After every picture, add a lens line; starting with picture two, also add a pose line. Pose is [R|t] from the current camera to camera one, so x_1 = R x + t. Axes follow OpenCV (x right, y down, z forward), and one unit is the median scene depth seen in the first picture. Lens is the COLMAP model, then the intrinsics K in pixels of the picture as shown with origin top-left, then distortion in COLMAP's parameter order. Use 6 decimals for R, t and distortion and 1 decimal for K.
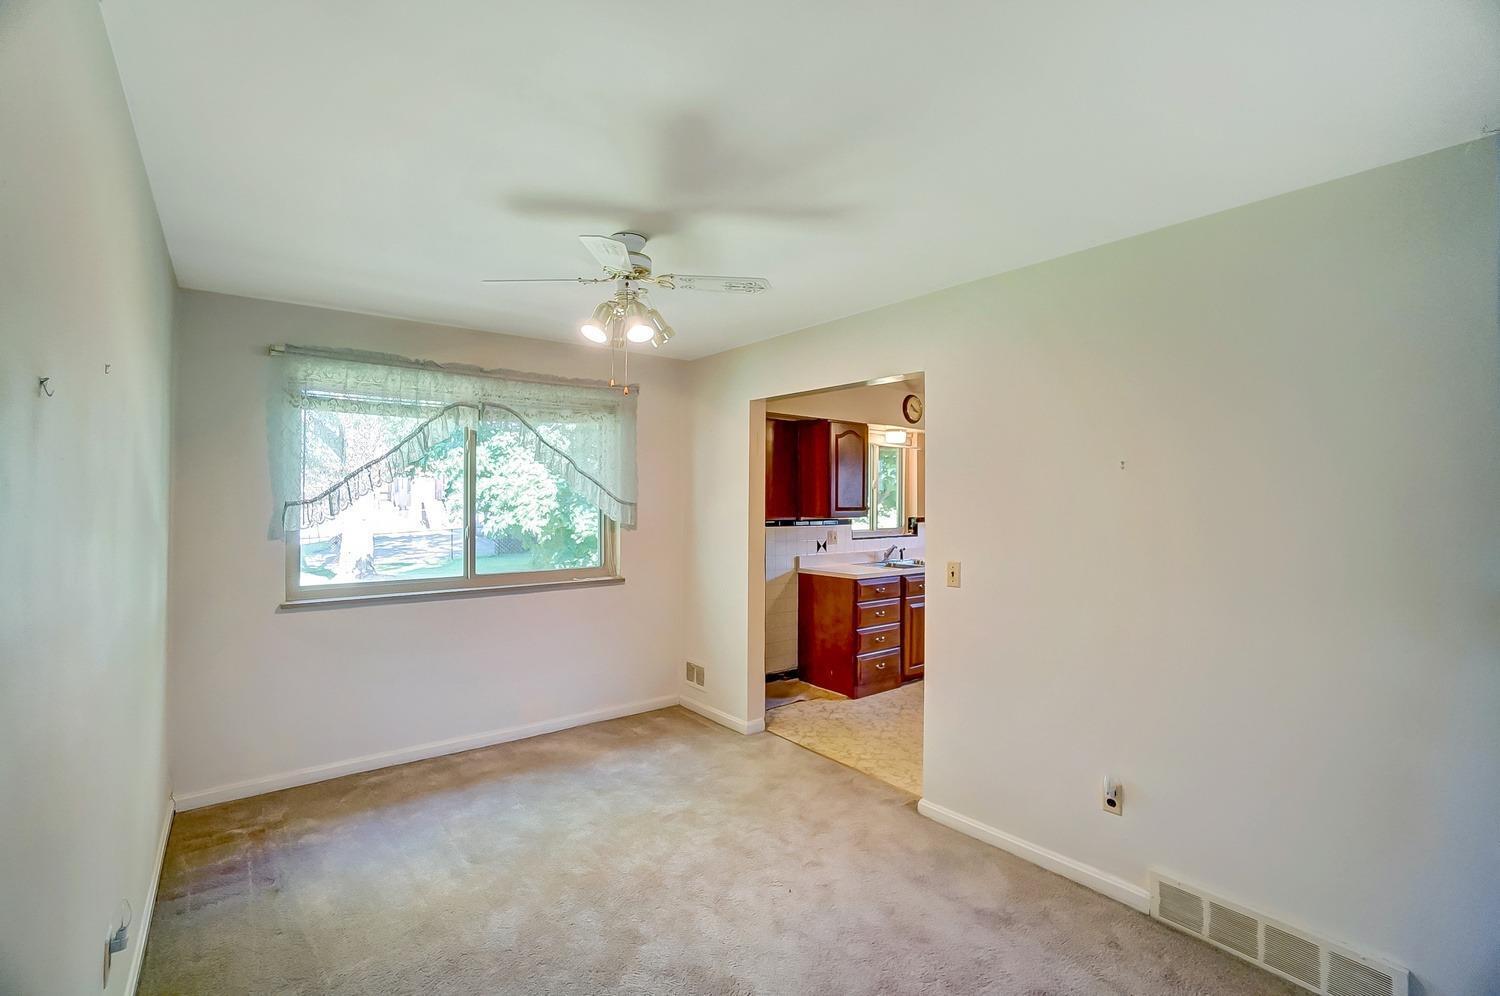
lens RADIAL K [[669.1, 0, 757.0], [0, 669.1, 499.1], [0, 0, 1]] dist [-0.063667, 0.022810]
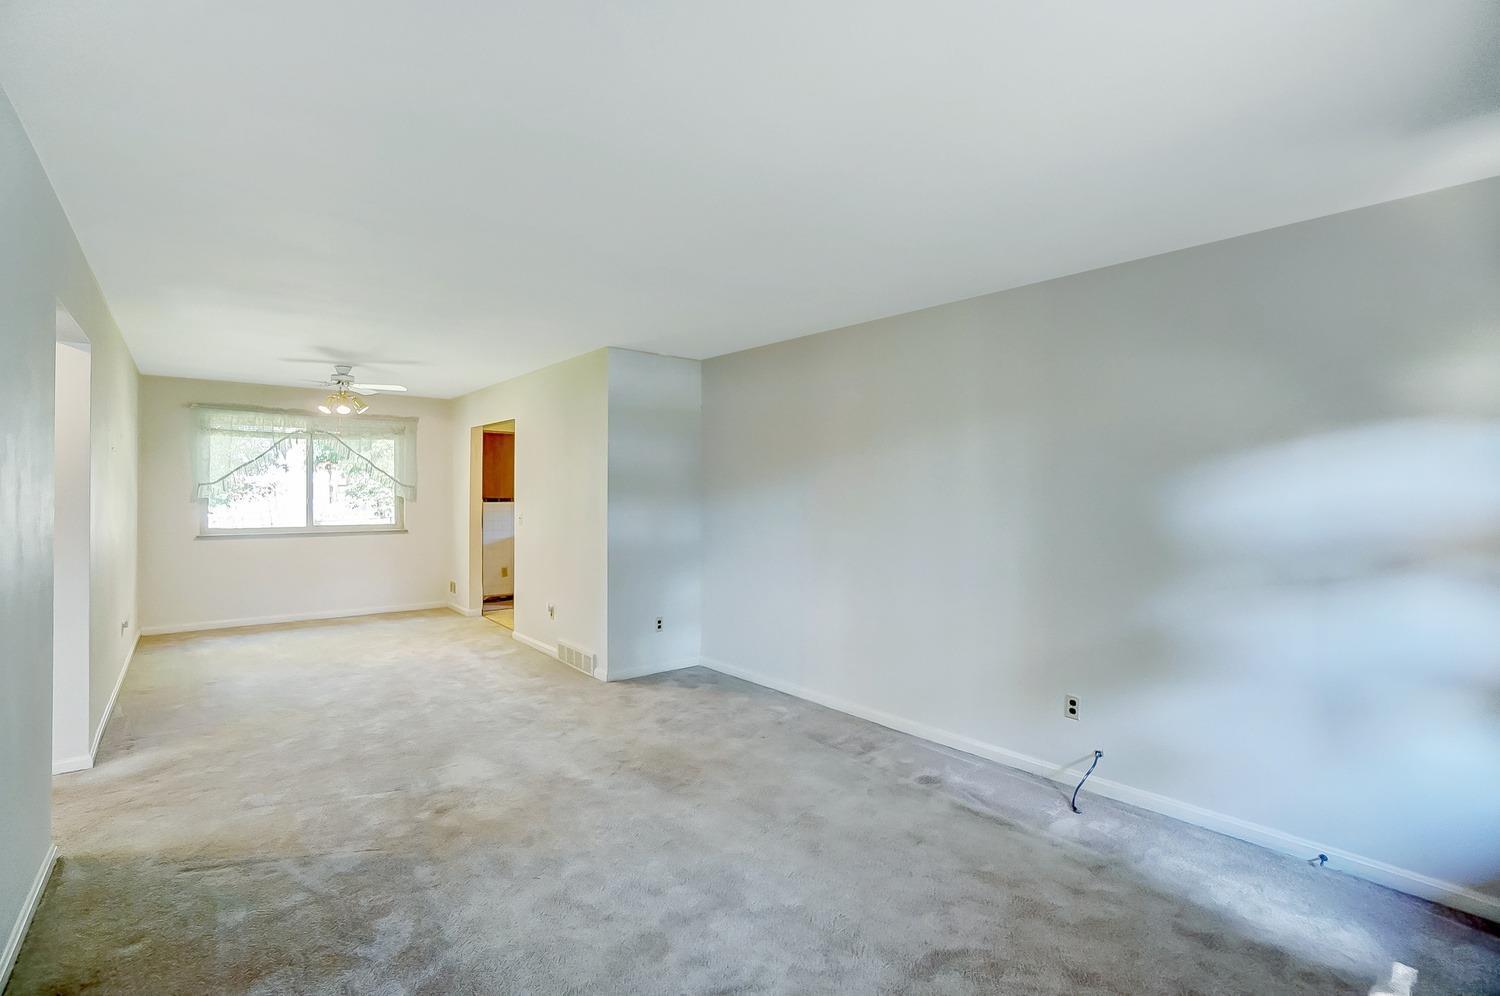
lens RADIAL K [[669.1, 0, 757.0], [0, 669.1, 499.1], [0, 0, 1]] dist [-0.063667, 0.022810]
pose [[0.999195, 0.003723, 0.039955, 0.753681], [-0.004027, 0.999964, 0.007510, 0.027704], [-0.039925, -0.007665, 0.999173, -0.868271]]
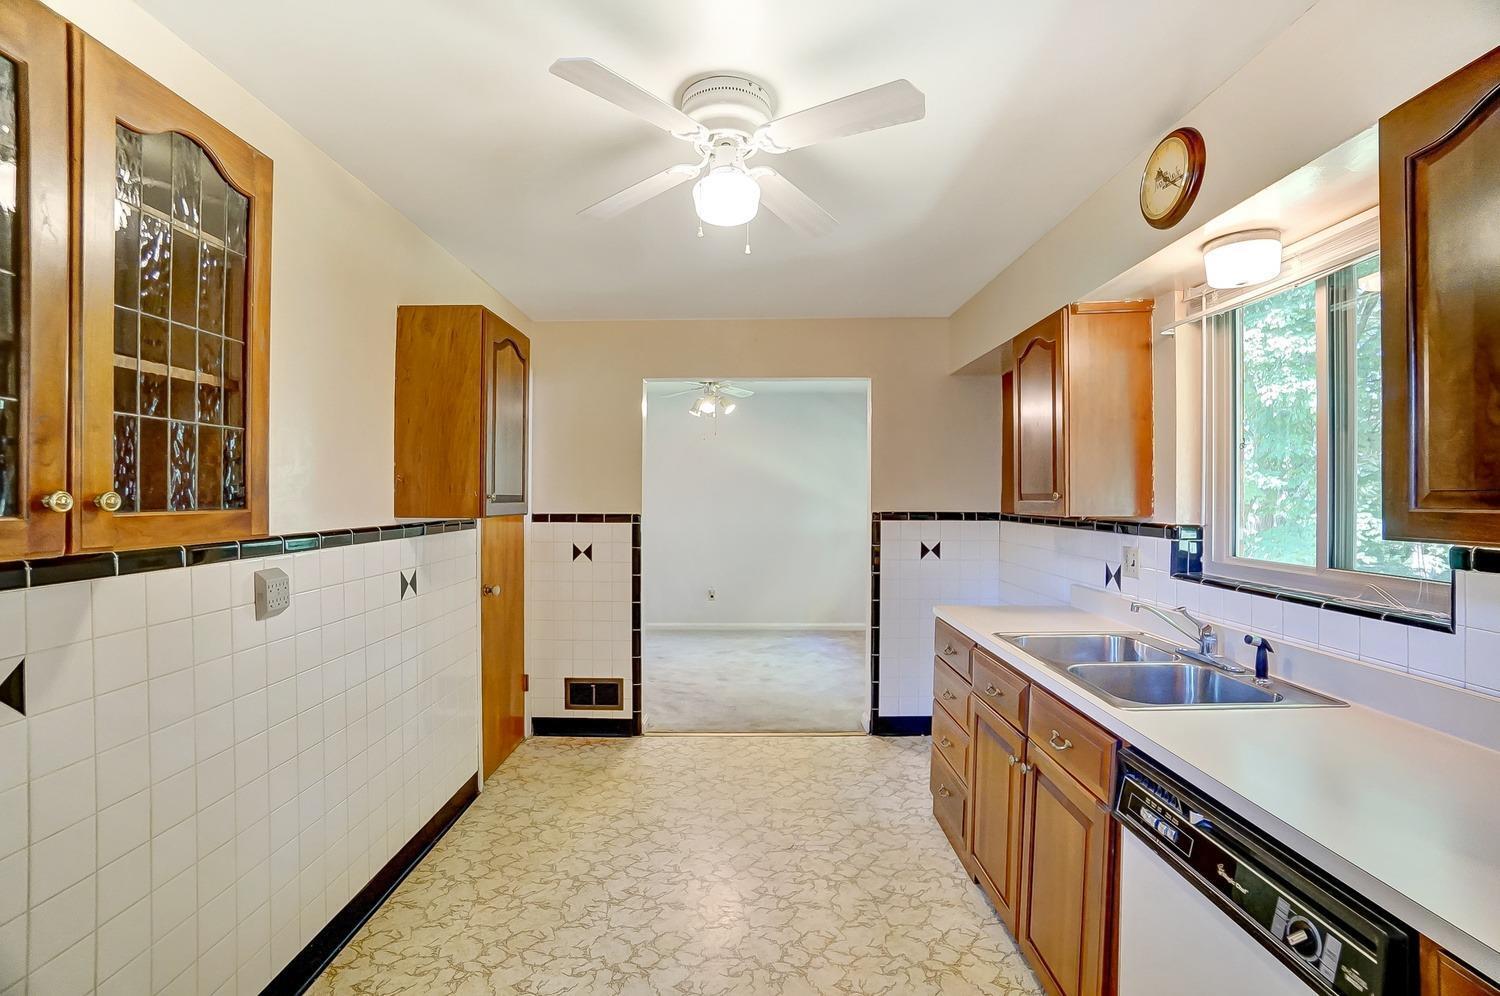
lens RADIAL K [[663.6, 0, 753.7], [0, 663.6, 492.0], [0, 0, 1]] dist [-0.065202, 0.023740]
pose [[-0.620355, -0.010361, -0.784253, 0.948276], [-0.005811, 0.999946, -0.008614, 0.023094], [0.784300, -0.000786, -0.620382, 1.645152]]
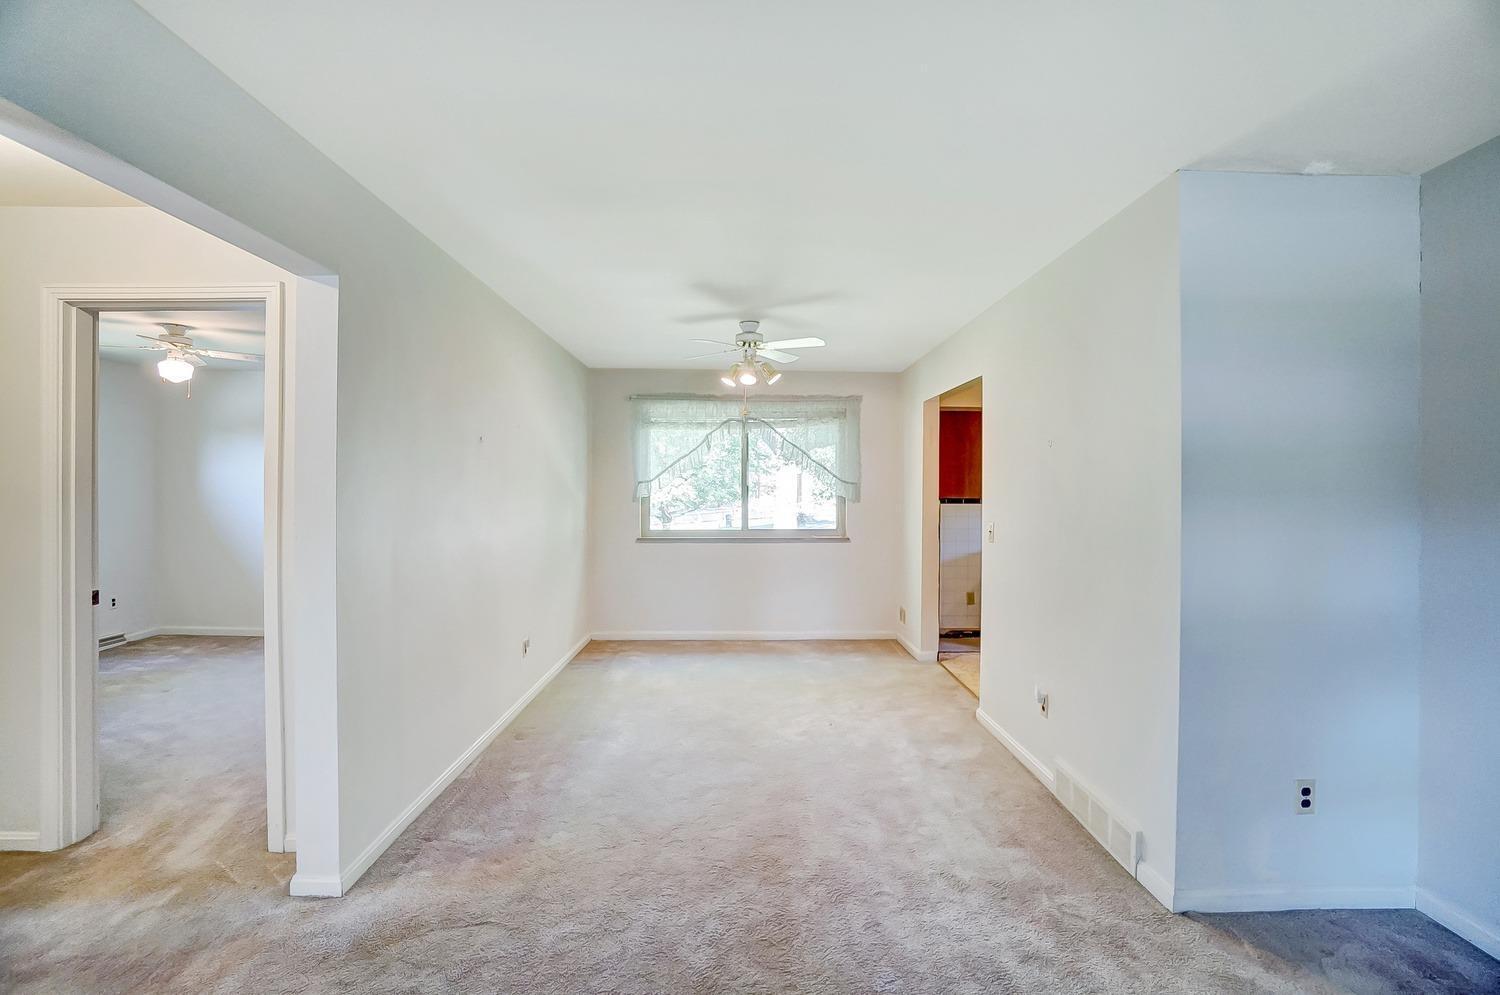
lens RADIAL K [[663.6, 0, 753.7], [0, 663.6, 491.5], [0, 0, 1]] dist [-0.065202, 0.023740]
pose [[0.795028, 0.003701, -0.606562, 0.559604], [-0.002578, 0.999993, 0.002723, 0.024854], [0.606568, -0.000601, 0.795031, -0.235978]]
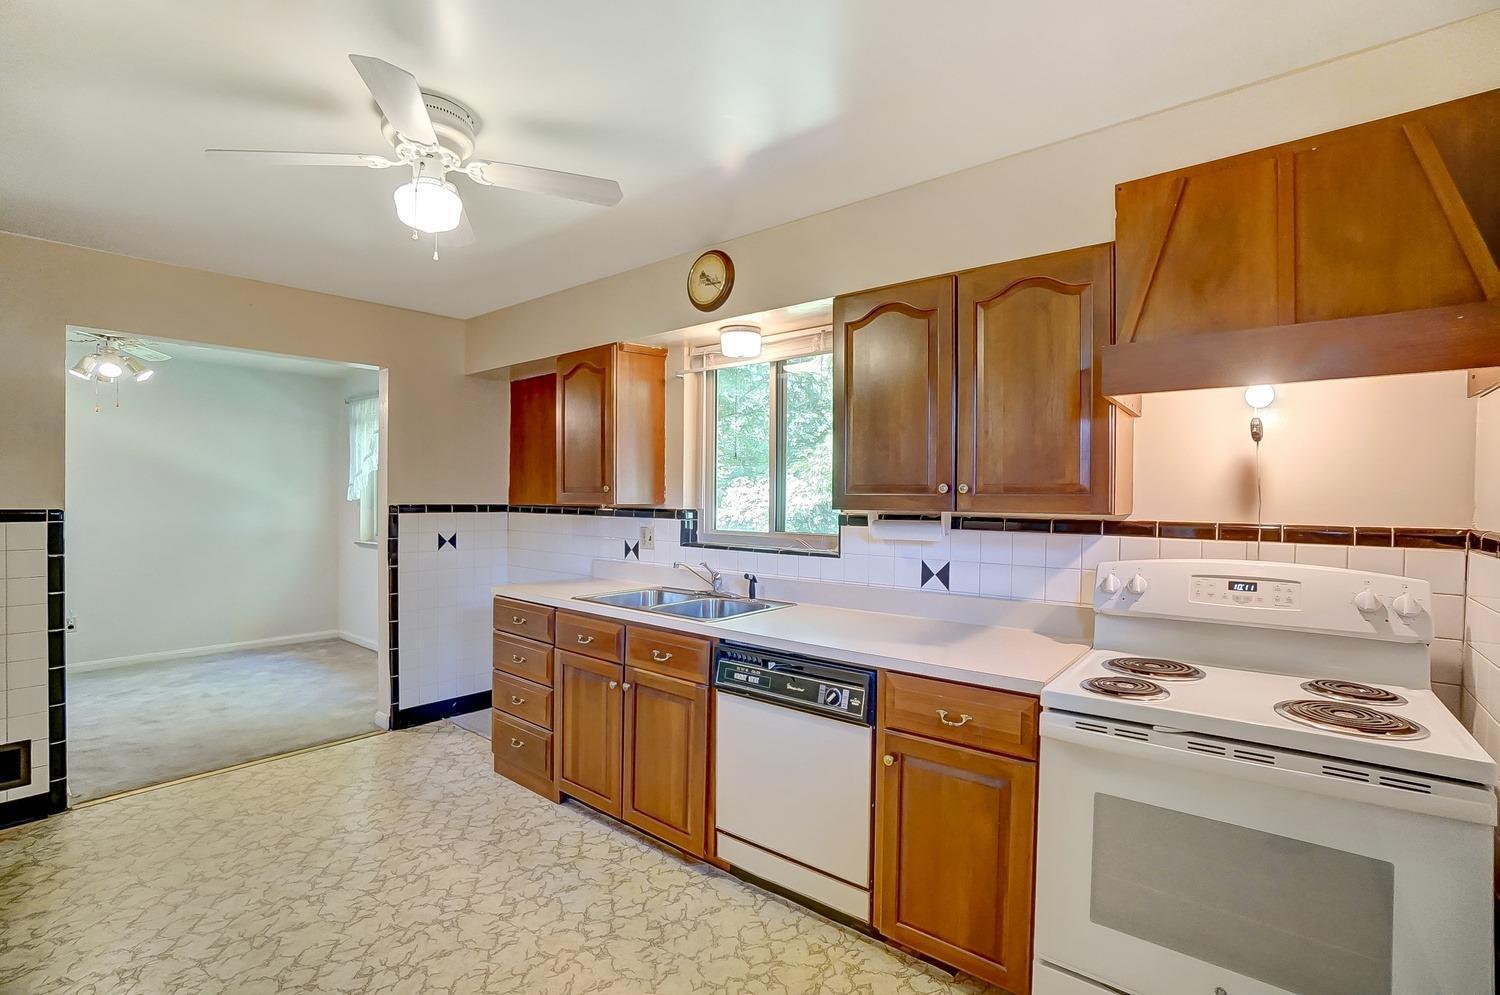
lens RADIAL K [[669.1, 0, 757.0], [0, 669.1, 498.6], [0, 0, 1]] dist [-0.063667, 0.022810]
pose [[0.207180, -0.001002, -0.978302, 1.133533], [-0.007233, 0.999971, -0.002556, 0.033463], [0.978276, 0.007606, 0.207167, 1.488410]]
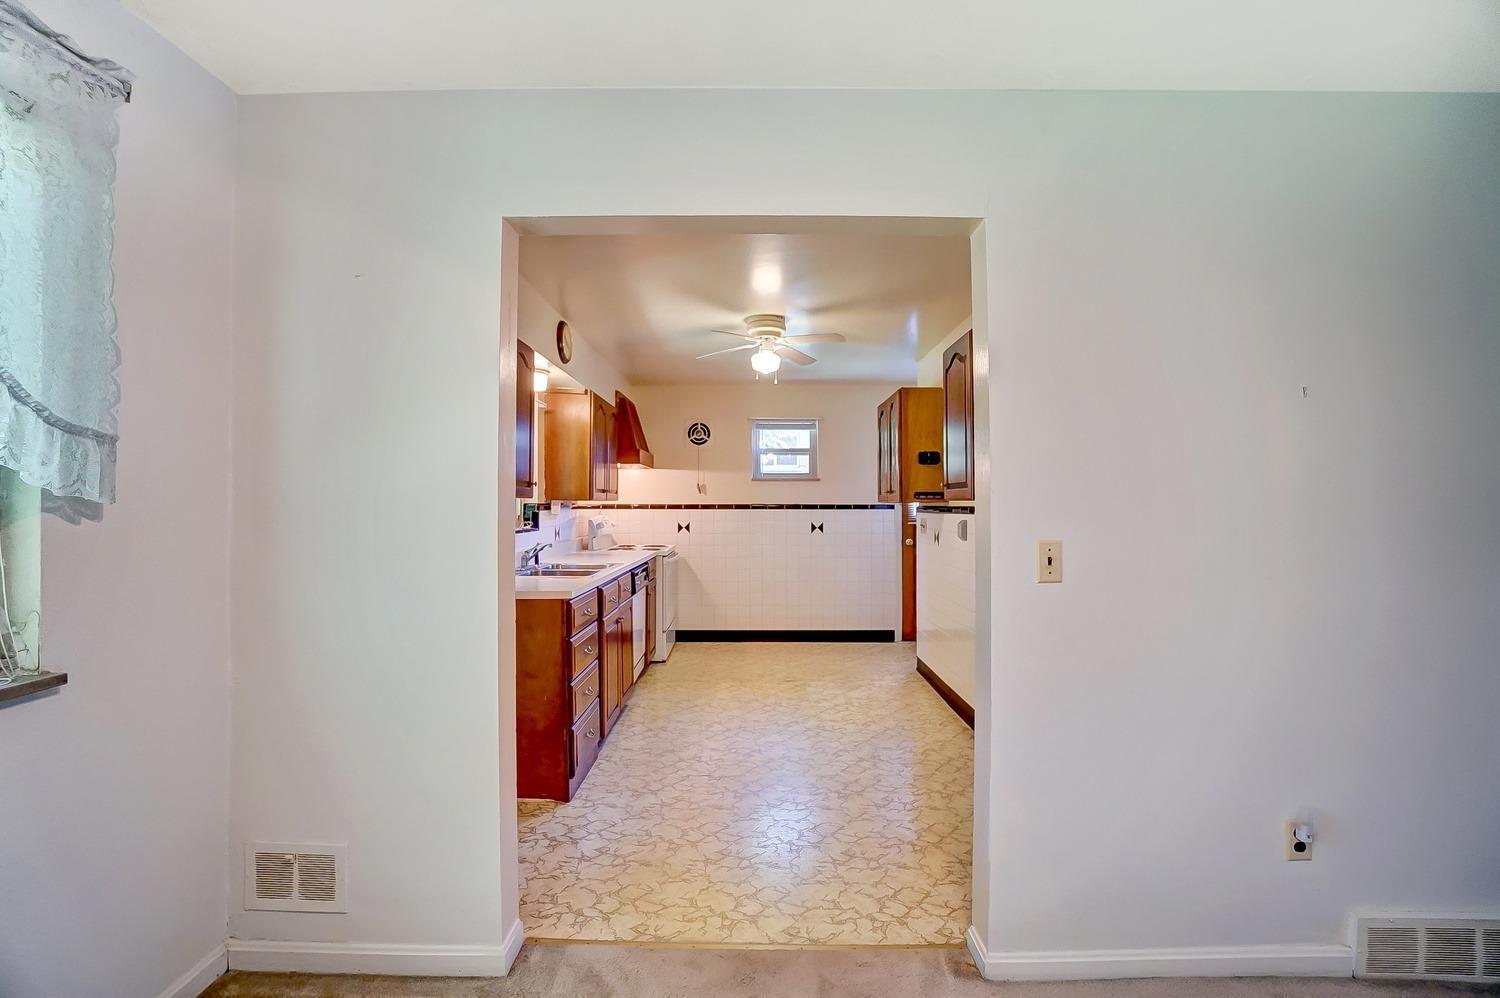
lens RADIAL K [[669.1, 0, 757.0], [0, 669.1, 500.1], [0, 0, 1]] dist [-0.063667, 0.022810]
pose [[0.631617, -0.000547, 0.775281, -0.269257], [0.004050, 0.999988, -0.002595, 0.046532], [-0.775270, 0.004779, 0.631612, 0.663983]]
